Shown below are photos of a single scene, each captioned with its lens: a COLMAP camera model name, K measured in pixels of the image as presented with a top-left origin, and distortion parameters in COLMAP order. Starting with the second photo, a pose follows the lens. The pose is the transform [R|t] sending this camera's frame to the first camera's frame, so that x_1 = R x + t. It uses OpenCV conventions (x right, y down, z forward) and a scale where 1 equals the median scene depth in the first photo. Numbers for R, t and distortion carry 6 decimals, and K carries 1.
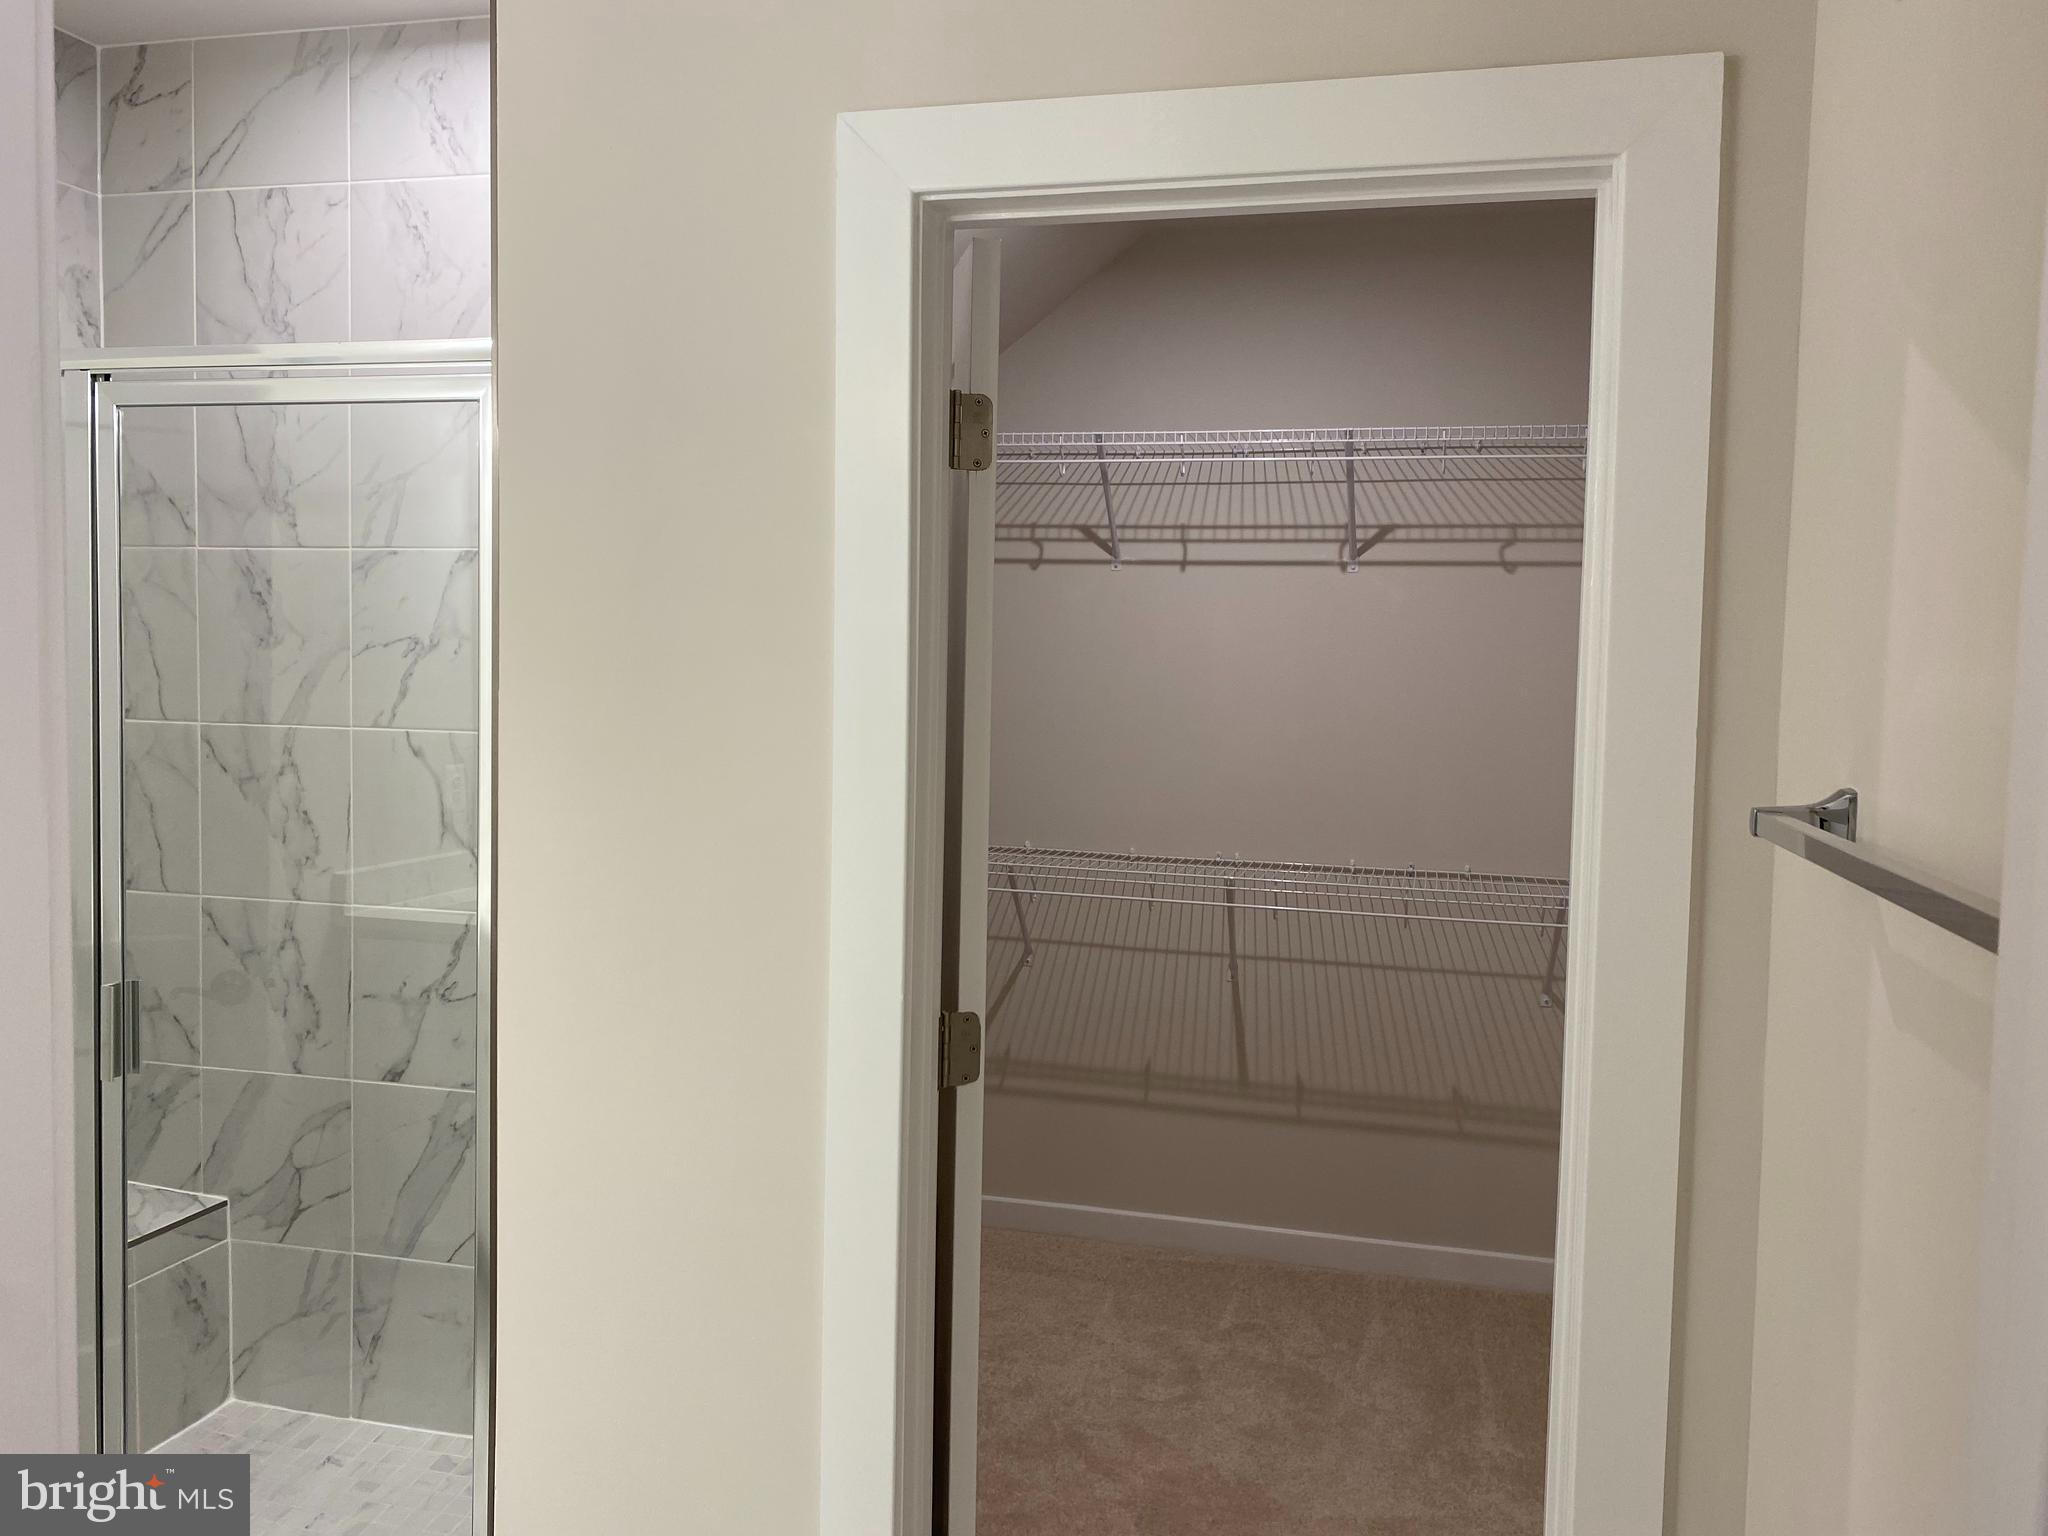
lens RADIAL K [[1593.4, 0, 1024.0], [0, 1593.4, 768.0], [0, 0, 1]] dist [-0.003469, -0.000830]
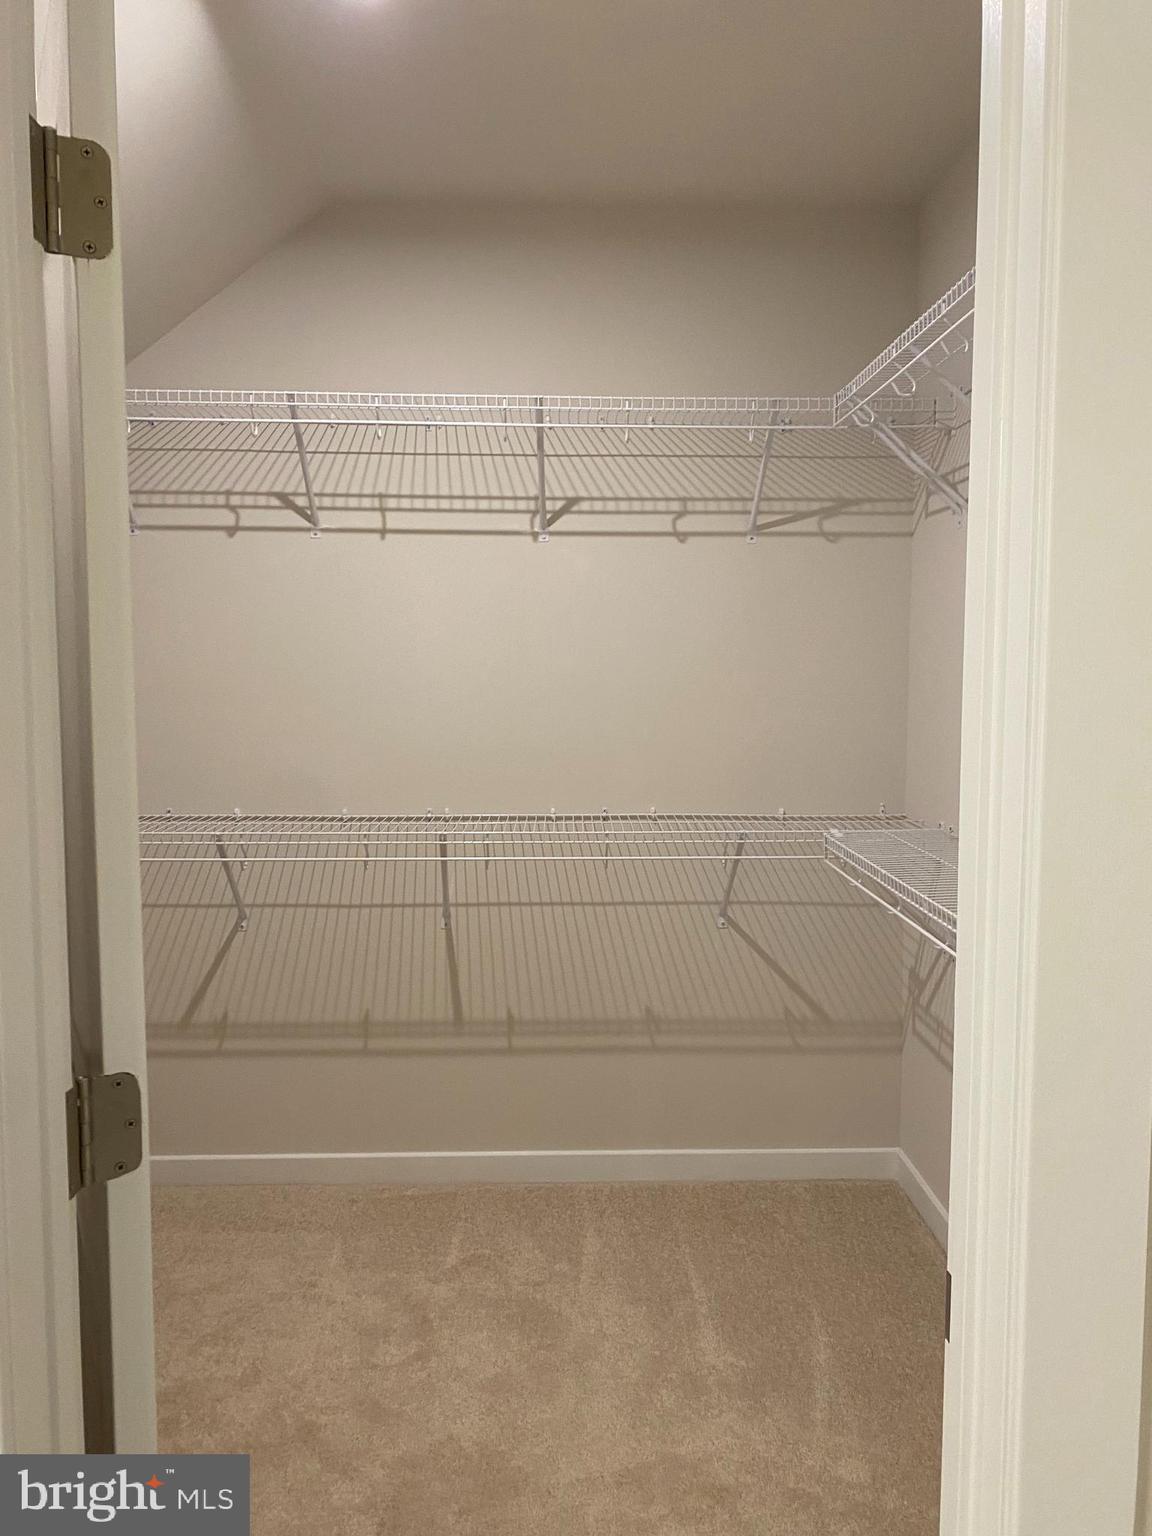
lens RADIAL K [[1157.5, 0, 601.7], [0, 1157.5, 744.9], [0, 0, 1]] dist [0.077933, -0.092755]
pose [[0.956312, -0.040974, 0.289463, 0.011497], [0.040259, 0.999154, 0.008426, 0.008862], [-0.289563, 0.003596, 0.957152, 0.232583]]
